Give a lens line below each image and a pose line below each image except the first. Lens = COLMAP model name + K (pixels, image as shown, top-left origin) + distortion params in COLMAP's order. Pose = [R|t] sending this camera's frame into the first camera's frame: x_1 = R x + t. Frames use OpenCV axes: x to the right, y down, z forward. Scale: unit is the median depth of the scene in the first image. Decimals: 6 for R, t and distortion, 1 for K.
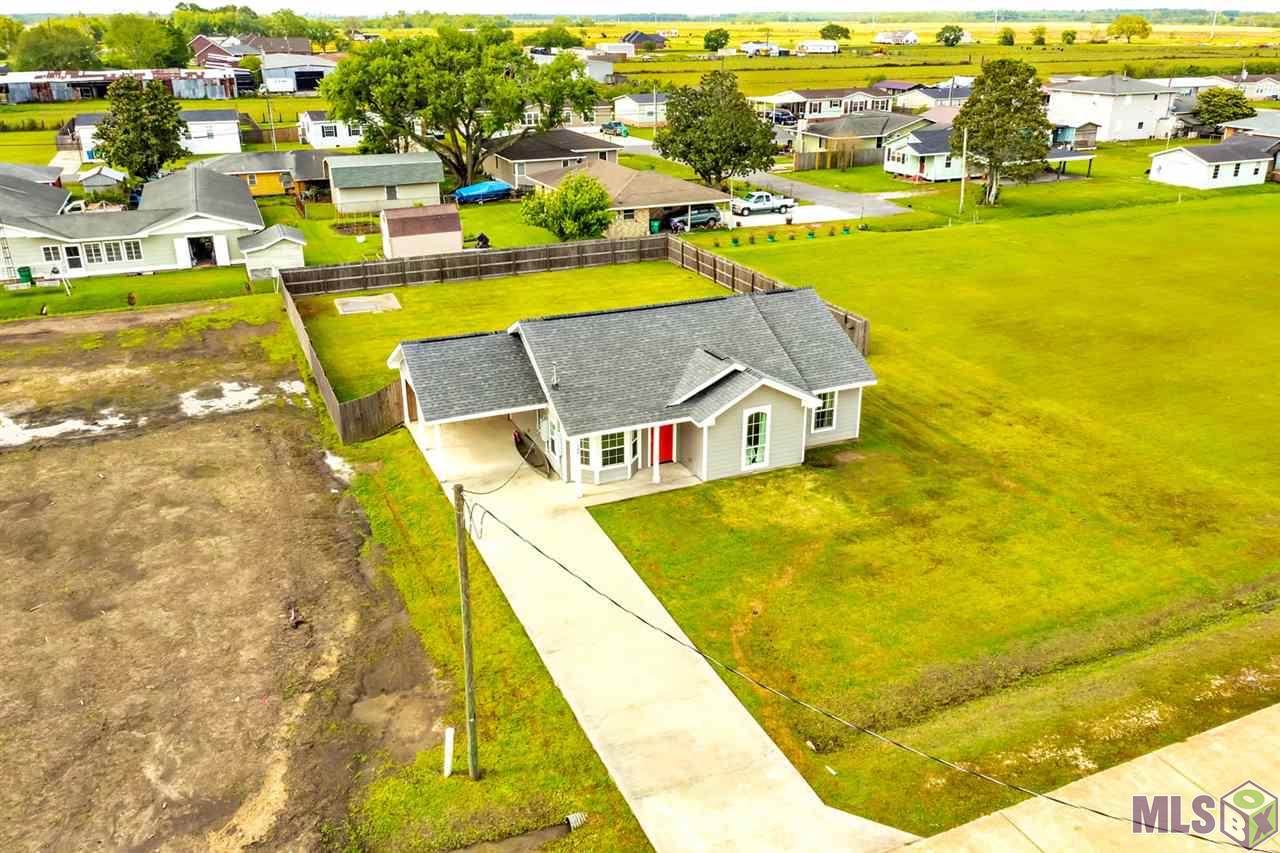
lens RADIAL K [[1008.5, 0, 640.0], [0, 1008.5, 426.5], [0, 0, 1]] dist [-0.004799, -0.000854]
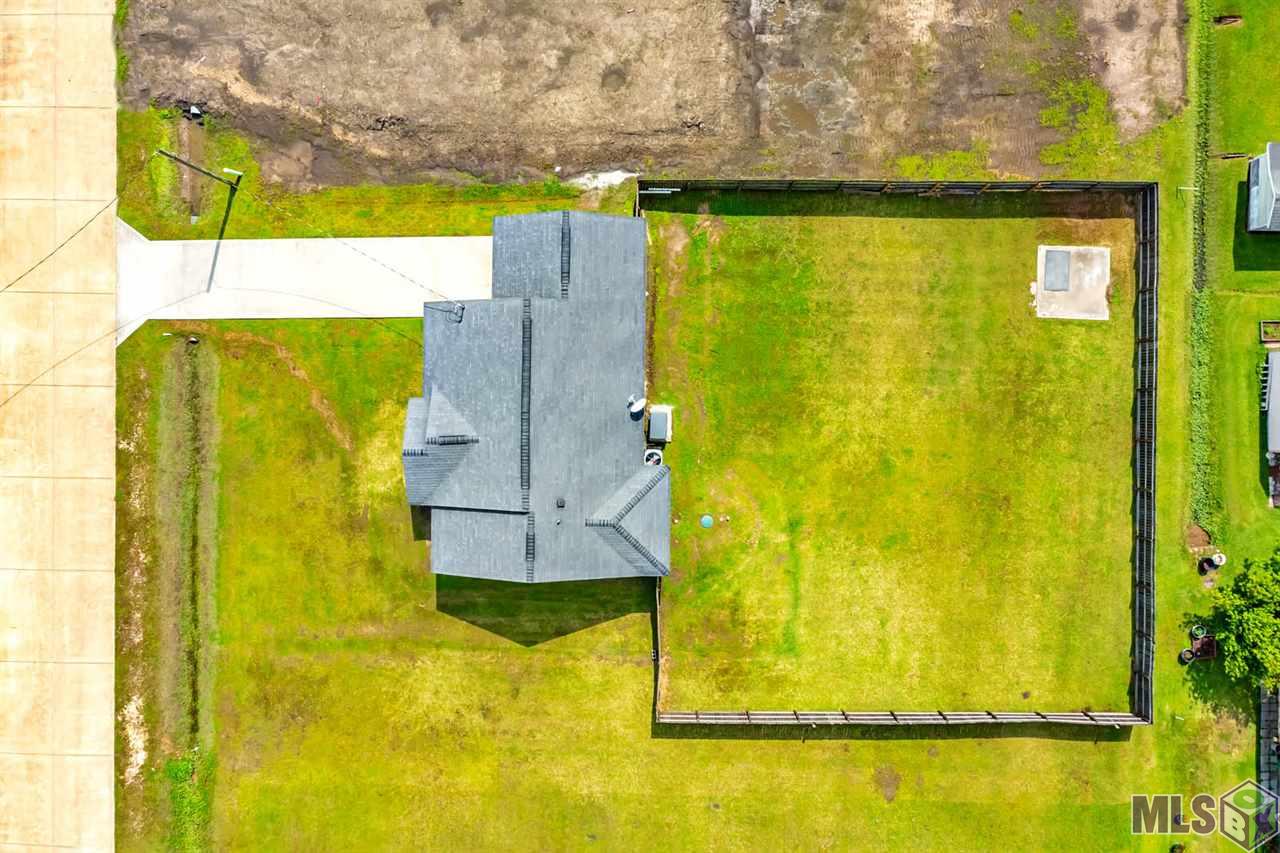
lens RADIAL K [[1008.5, 0, 640.0], [0, 1008.5, 426.5], [0, 0, 1]] dist [-0.004799, -0.000854]
pose [[-0.409469, 0.912268, 0.010128, -0.055925], [-0.333799, -0.160139, 0.928942, -1.650387], [0.849066, 0.376992, 0.370086, 0.915003]]
